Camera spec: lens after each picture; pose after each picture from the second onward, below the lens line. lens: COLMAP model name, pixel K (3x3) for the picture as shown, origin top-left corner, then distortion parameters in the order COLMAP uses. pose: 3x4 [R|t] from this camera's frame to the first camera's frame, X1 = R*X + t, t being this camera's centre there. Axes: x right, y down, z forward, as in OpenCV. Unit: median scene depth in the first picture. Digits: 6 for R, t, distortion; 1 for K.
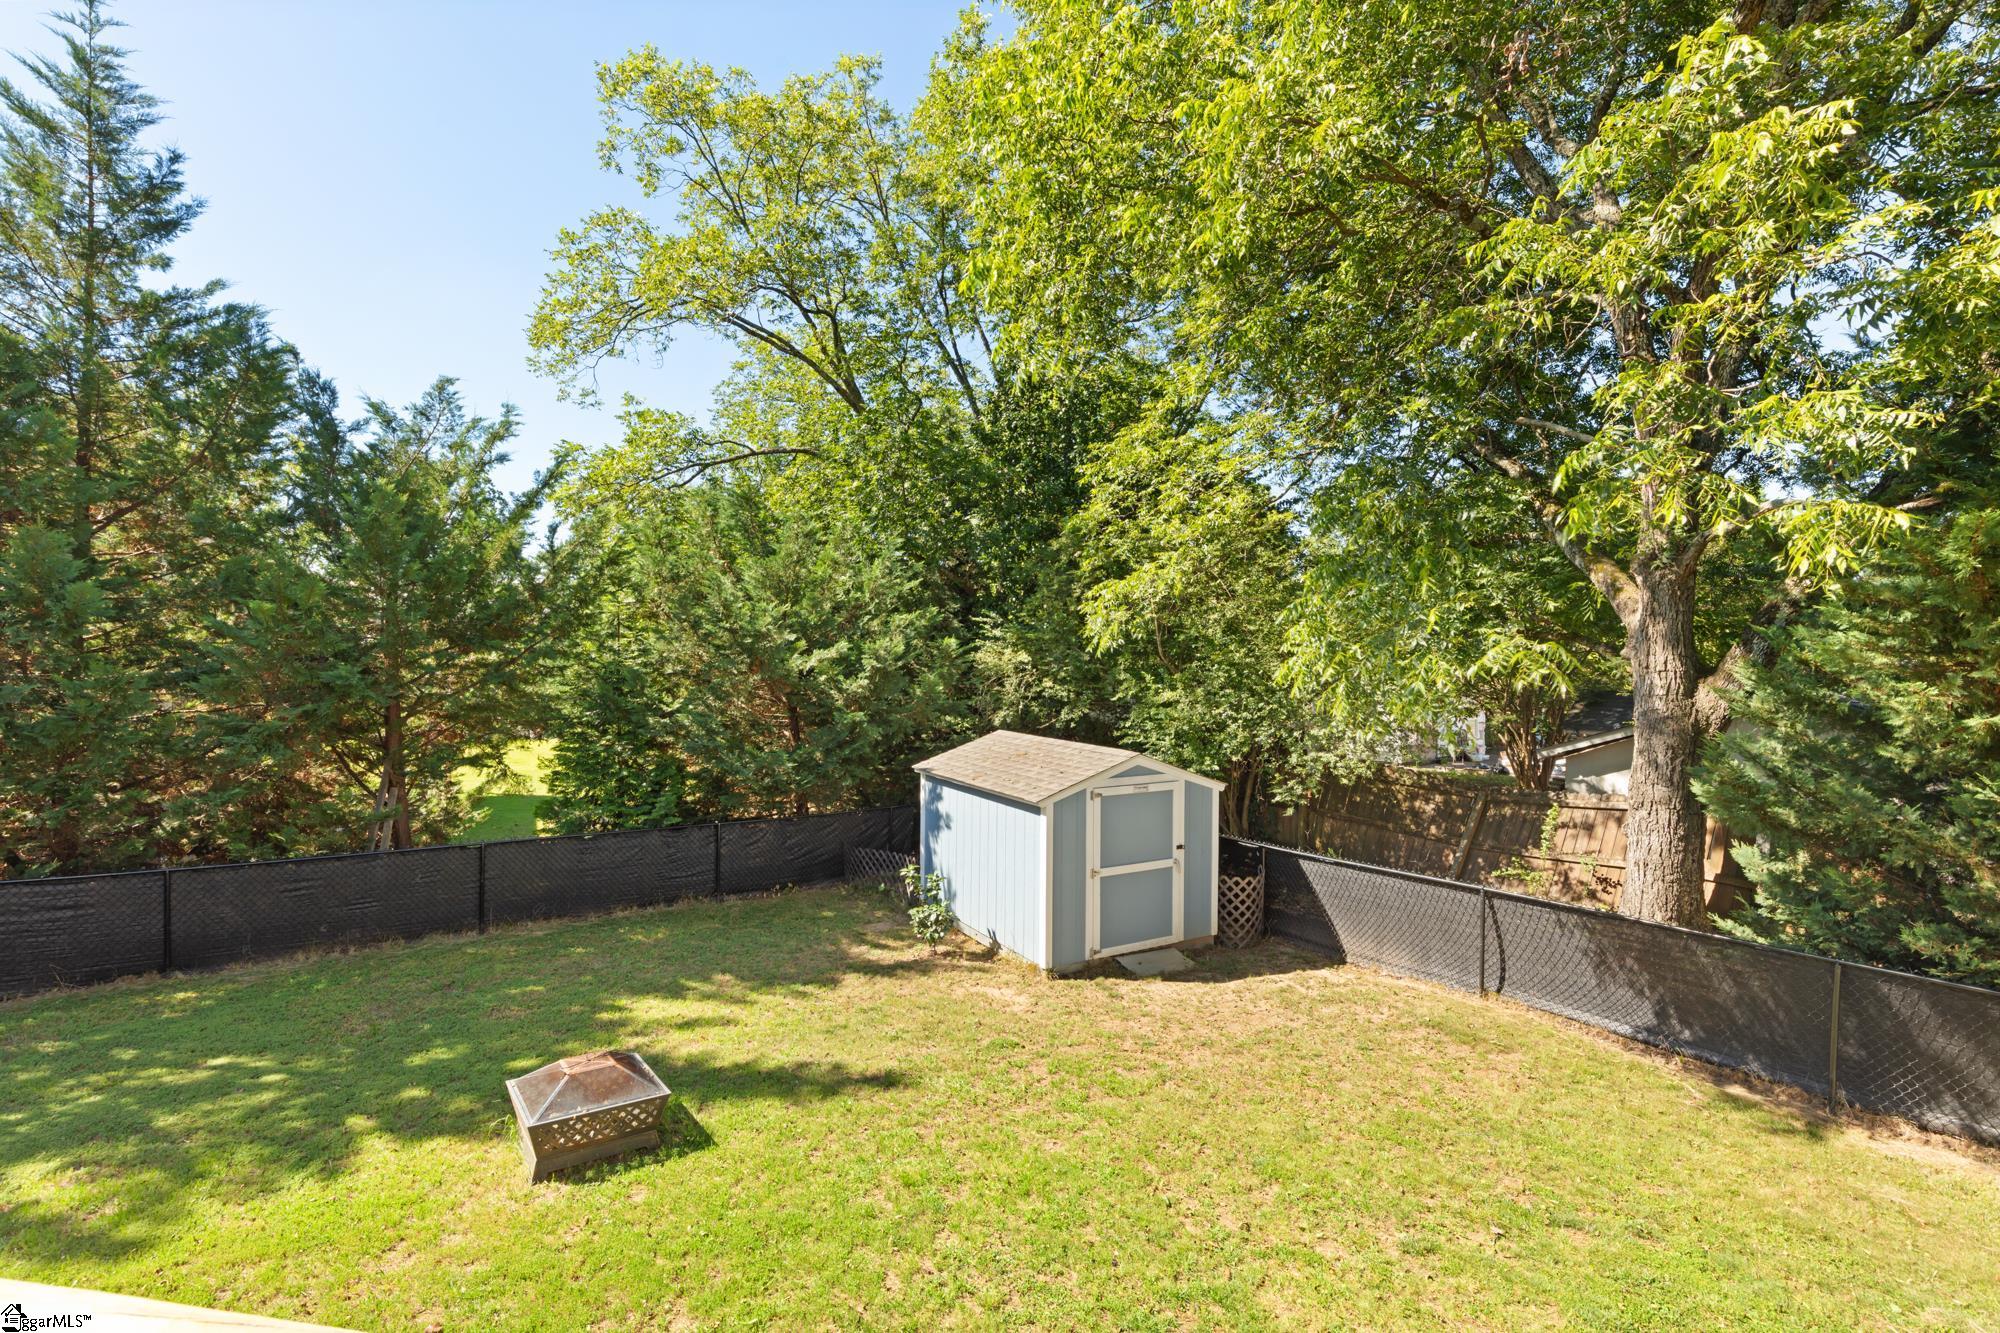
lens RADIAL K [[914.9, 0, 993.9], [0, 914.9, 644.2], [0, 0, 1]] dist [0.009702, -0.000116]
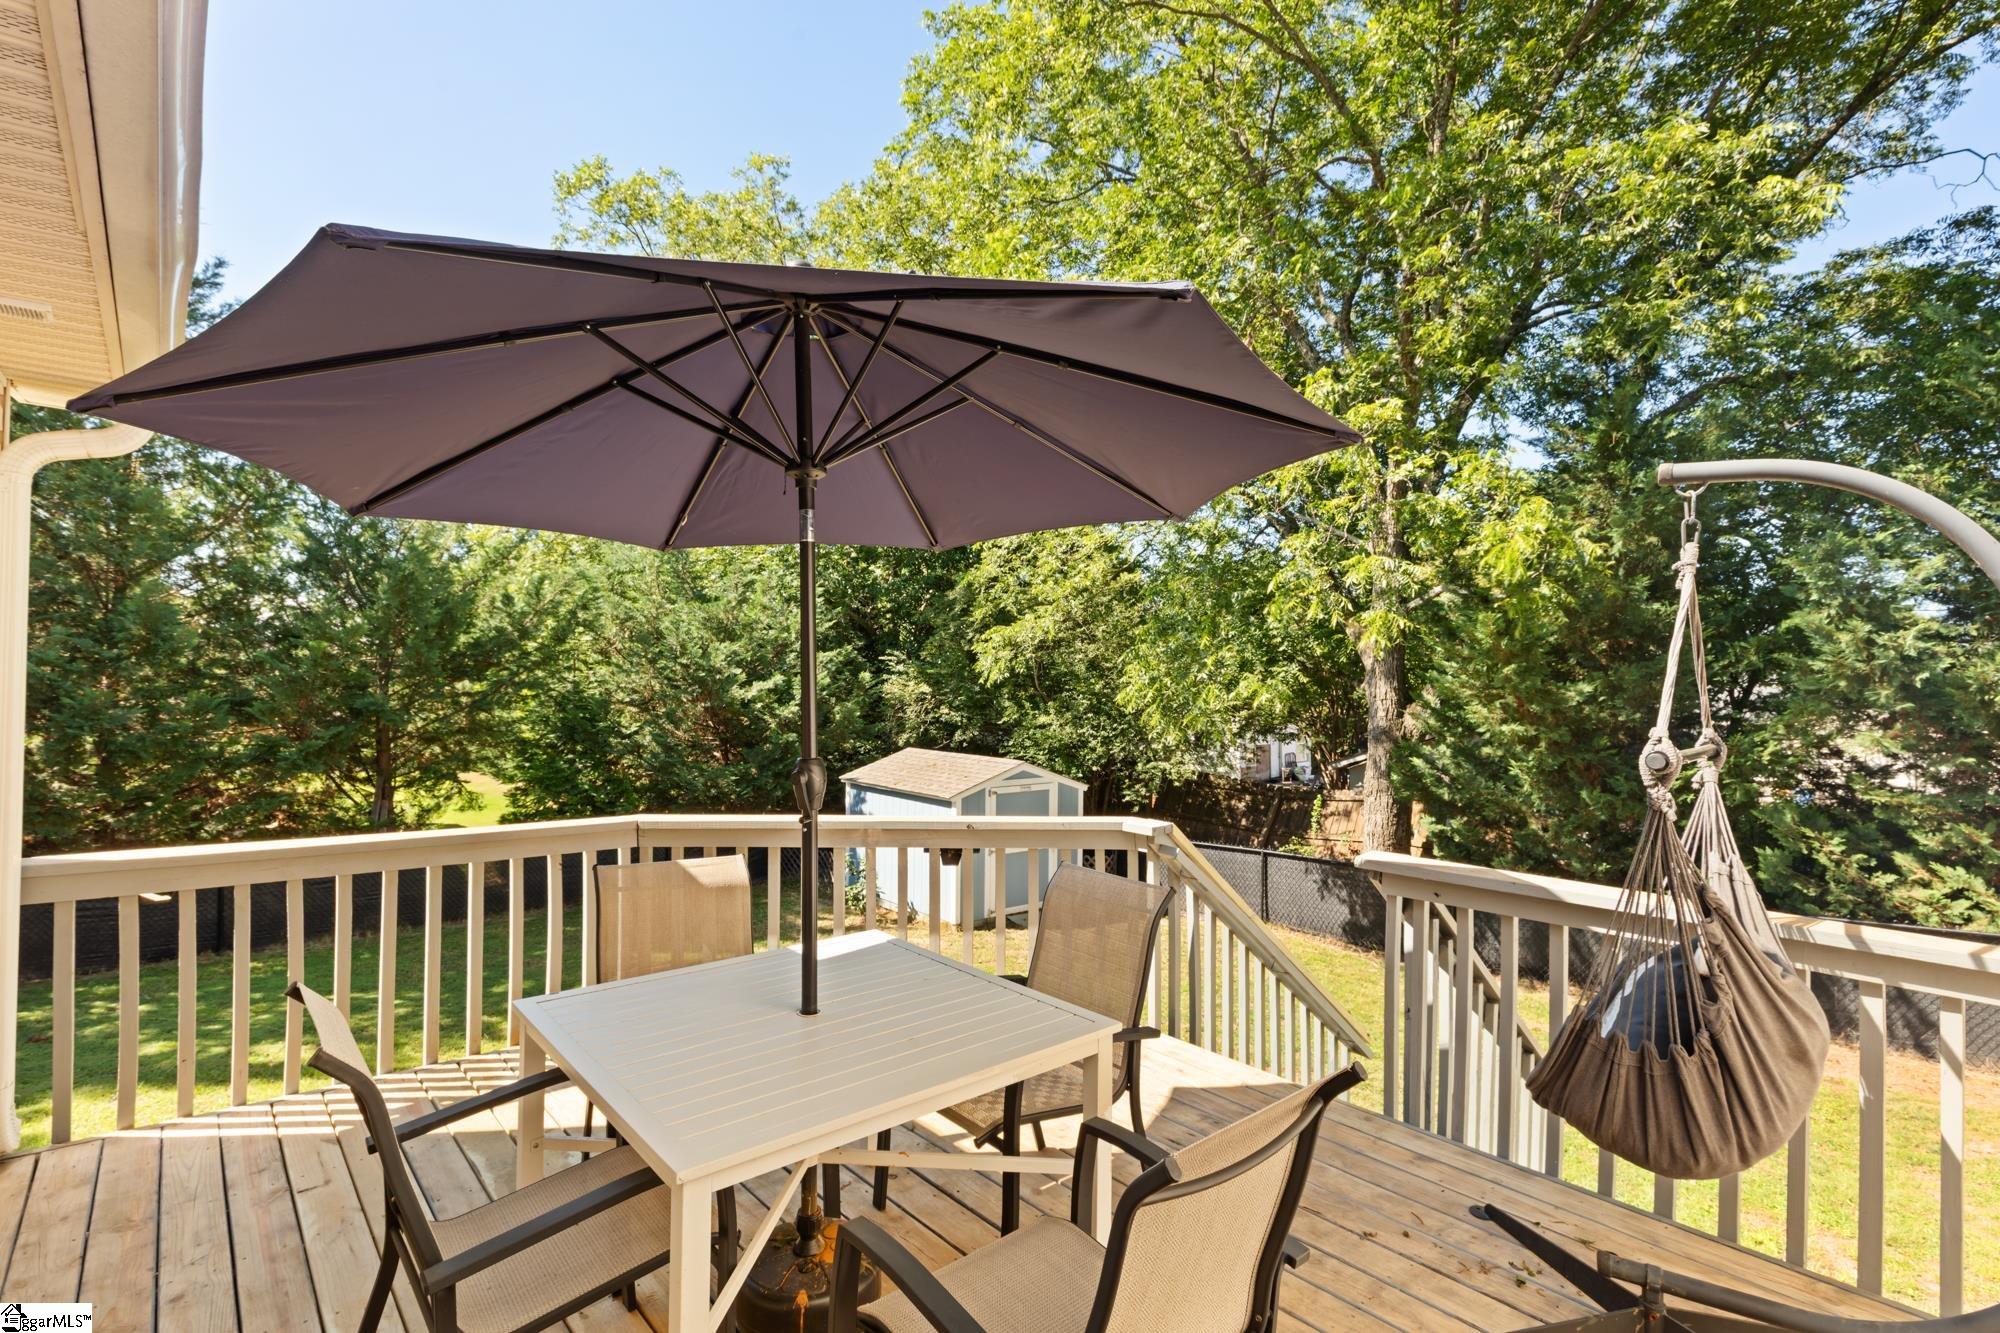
lens RADIAL K [[933.4, 0, 1000.0], [0, 933.4, 666.5], [0, 0, 1]] dist [0.000376, 0.000005]
pose [[0.988654, 0.004811, 0.150136, -0.060556], [-0.003217, 0.999936, -0.010856, -0.001664], [-0.150178, 0.010250, 0.988606, -0.254116]]
